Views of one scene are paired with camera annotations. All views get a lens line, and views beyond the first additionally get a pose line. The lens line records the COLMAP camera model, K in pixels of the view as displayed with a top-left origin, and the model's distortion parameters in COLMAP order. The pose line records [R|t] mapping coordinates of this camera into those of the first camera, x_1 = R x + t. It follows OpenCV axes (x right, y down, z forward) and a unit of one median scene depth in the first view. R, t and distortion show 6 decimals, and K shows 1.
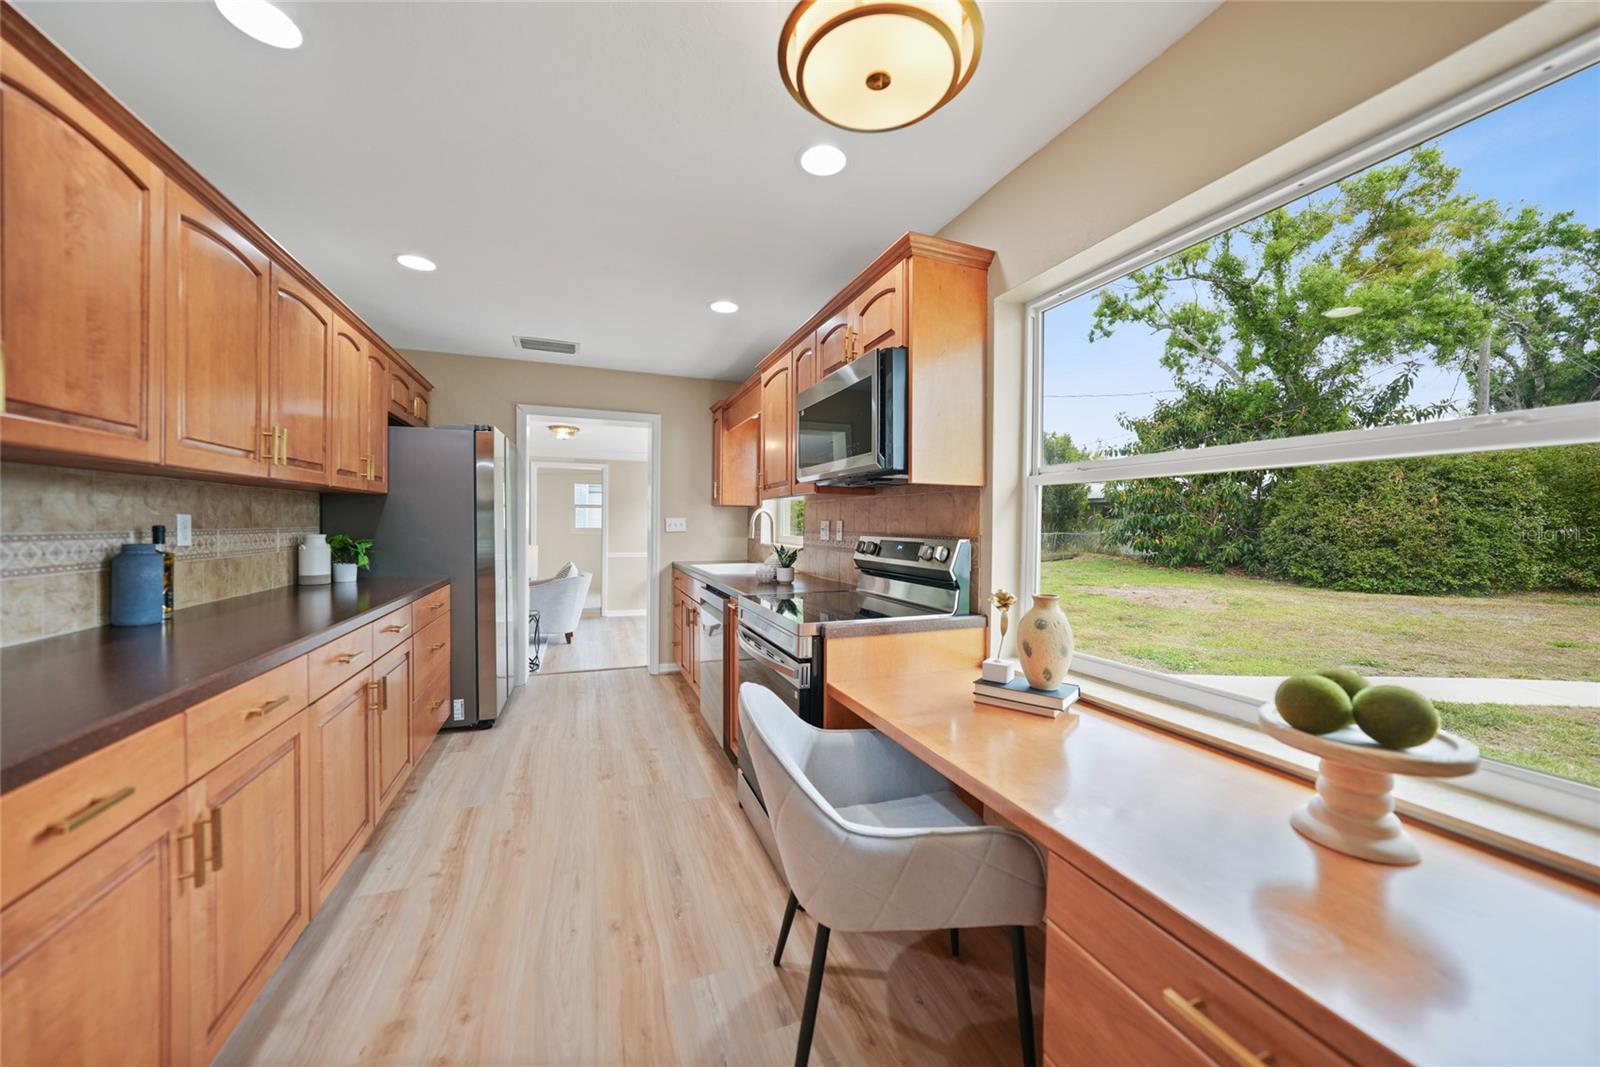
lens RADIAL K [[564.2, 0, 802.5], [0, 564.2, 529.4], [0, 0, 1]] dist [-0.031229, 0.006551]
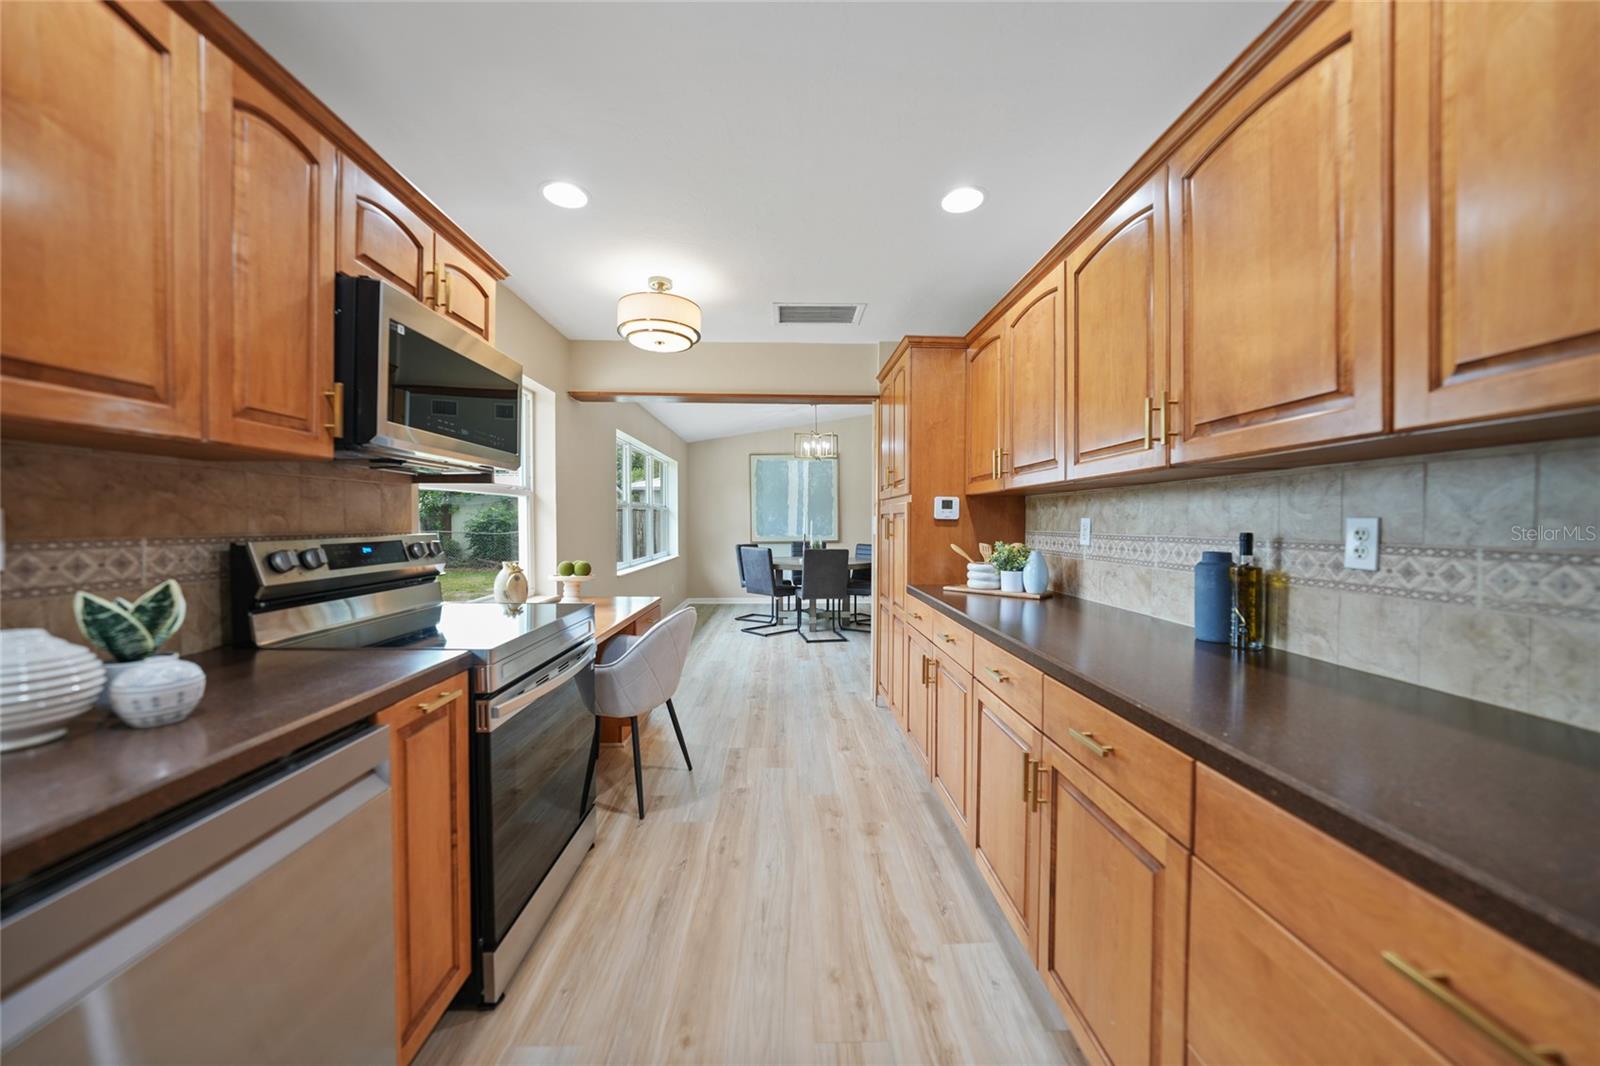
lens RADIAL K [[564.2, 0, 802.5], [0, 564.2, 528.9], [0, 0, 1]] dist [-0.031229, 0.006551]
pose [[-0.942770, -0.016991, 0.333010, -0.487120], [-0.008799, 0.999621, 0.026092, -0.016591], [-0.333328, 0.021669, -0.942562, 1.171511]]
